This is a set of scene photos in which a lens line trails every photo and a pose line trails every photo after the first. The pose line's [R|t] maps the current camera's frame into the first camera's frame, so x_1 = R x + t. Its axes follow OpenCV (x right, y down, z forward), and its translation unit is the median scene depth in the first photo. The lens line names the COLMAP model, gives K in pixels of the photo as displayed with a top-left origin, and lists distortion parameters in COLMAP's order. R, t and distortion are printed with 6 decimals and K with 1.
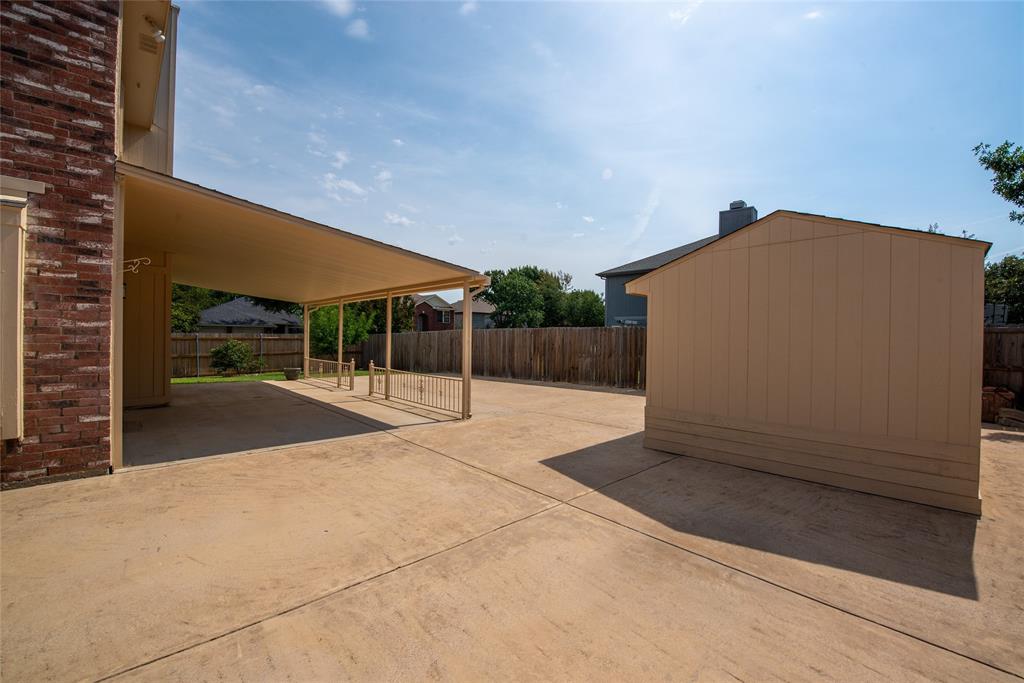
lens RADIAL K [[409.5, 0, 512.6], [0, 409.5, 344.1], [0, 0, 1]] dist [-0.021017, 0.000065]
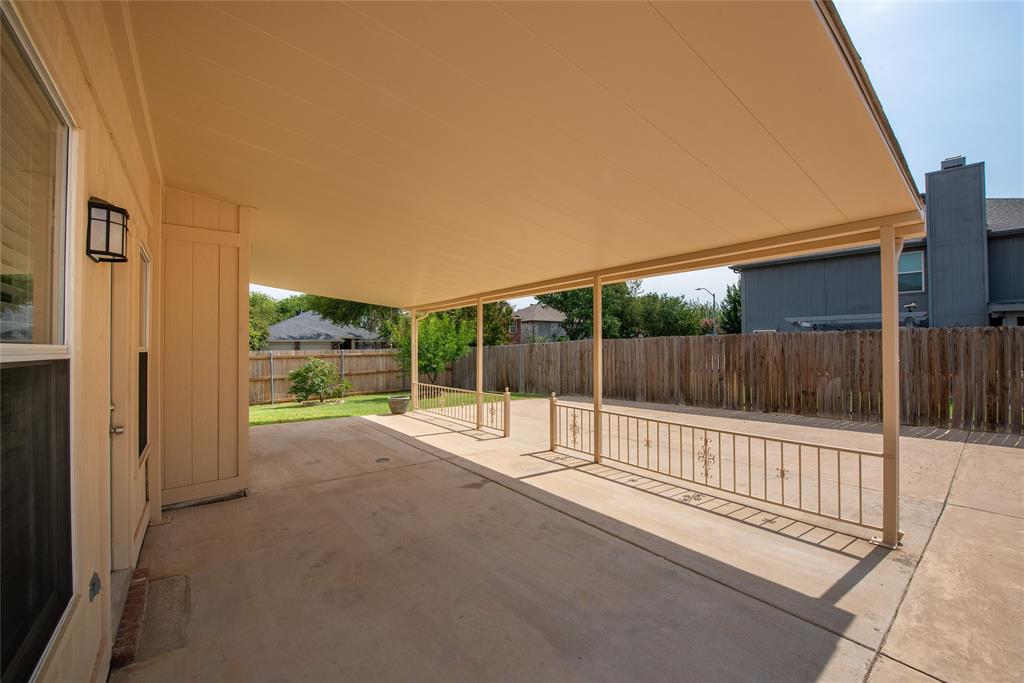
lens RADIAL K [[409.5, 0, 510.7], [0, 409.5, 339.3], [0, 0, 1]] dist [-0.021017, 0.000065]
pose [[0.993462, -0.023189, -0.111779, -0.194777], [0.019186, 0.999140, -0.036752, -0.010520], [0.112535, 0.034367, 0.993053, 0.222155]]
